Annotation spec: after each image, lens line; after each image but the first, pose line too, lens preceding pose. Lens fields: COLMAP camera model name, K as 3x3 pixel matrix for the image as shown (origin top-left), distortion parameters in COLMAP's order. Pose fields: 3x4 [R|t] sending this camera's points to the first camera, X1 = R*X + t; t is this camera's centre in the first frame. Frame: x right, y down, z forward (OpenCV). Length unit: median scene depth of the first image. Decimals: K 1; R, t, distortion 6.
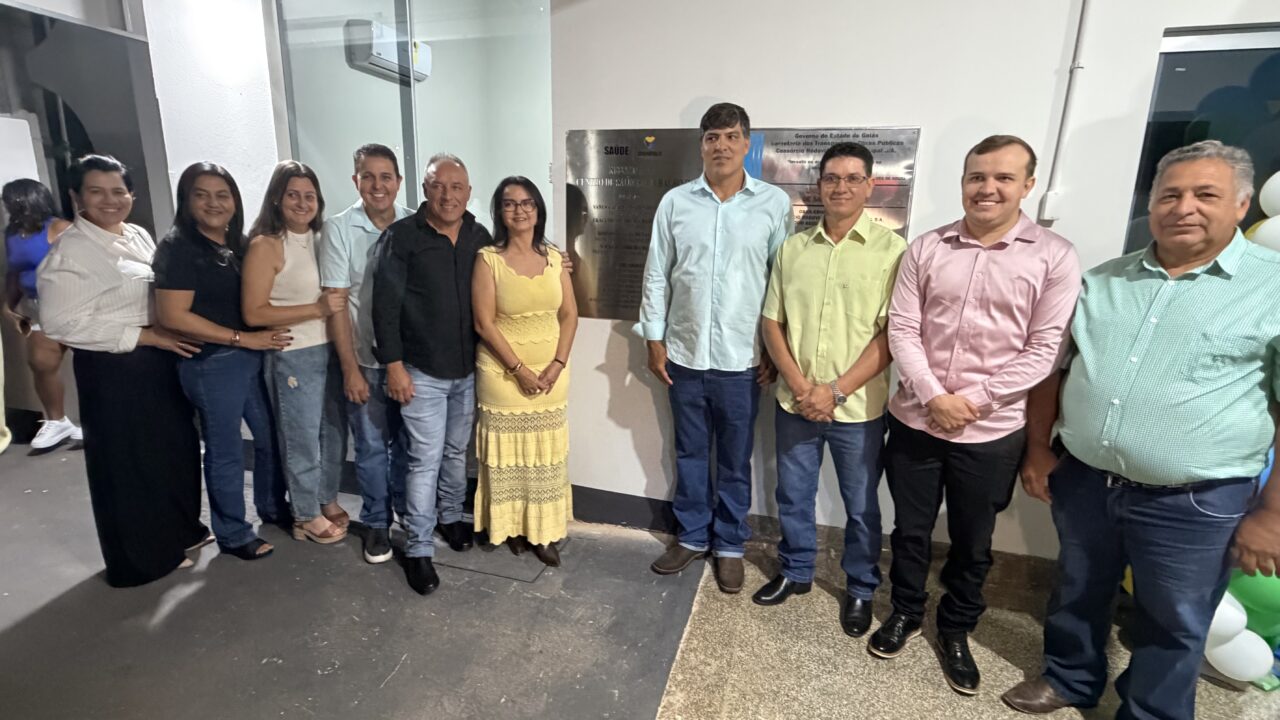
lens RADIAL K [[693.4, 0, 637.4], [0, 693.4, 370.5], [0, 0, 1]] dist [-0.001912, -0.000237]
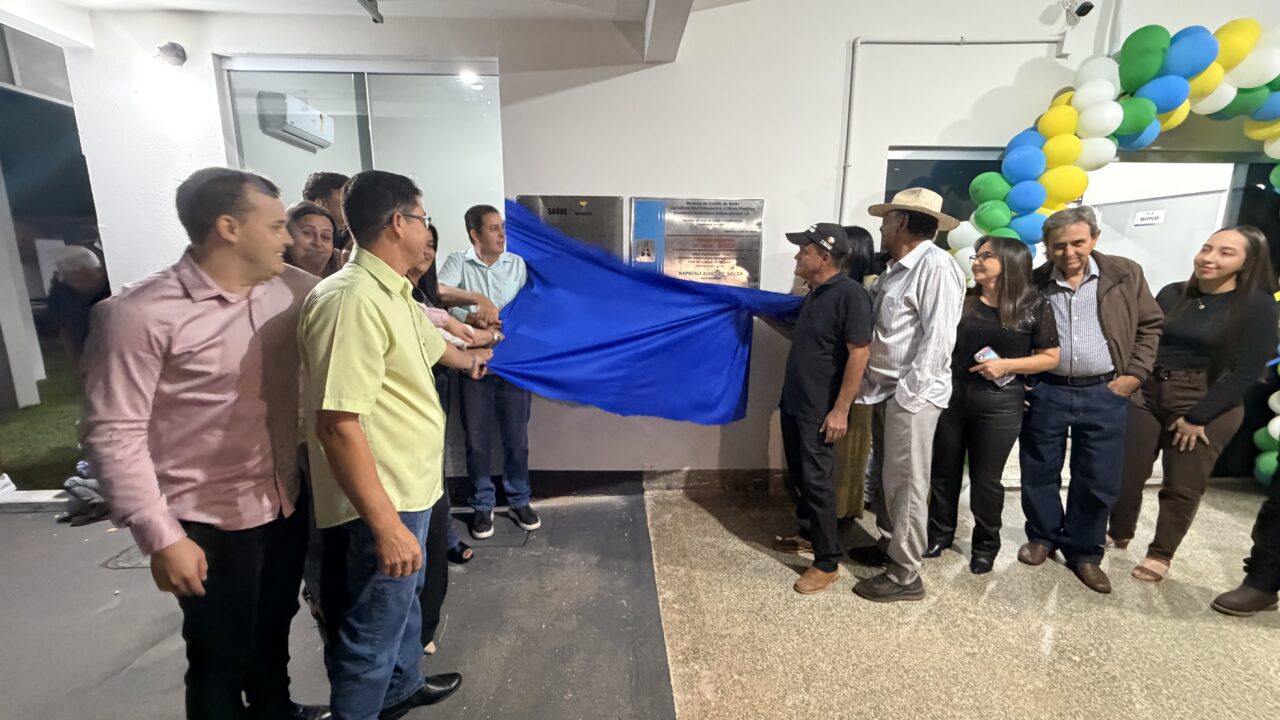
lens RADIAL K [[501.4, 0, 633.2], [0, 501.4, 356.9], [0, 0, 1]] dist [-0.001033, -0.000520]
pose [[0.932813, -0.092042, 0.348408, -0.281973], [0.097236, 0.995258, 0.002592, -0.025486], [-0.346994, 0.031460, 0.937339, 0.046831]]
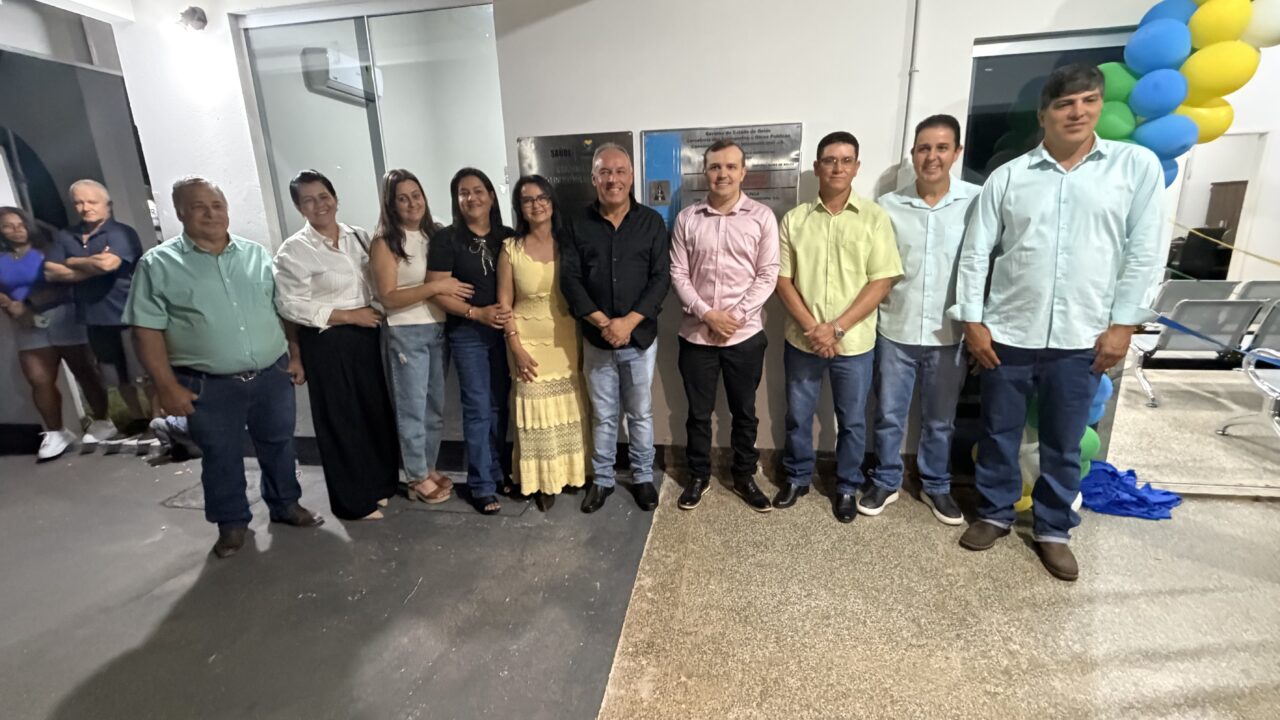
lens RADIAL K [[557.7, 0, 645.6], [0, 557.7, 354.8], [0, 0, 1]] dist [-0.003538, 0.001308]
pose [[0.985976, -0.098566, 0.134670, -0.053602], [0.092708, 0.994481, 0.049112, -0.002384], [-0.138767, -0.035938, 0.989673, 0.007844]]
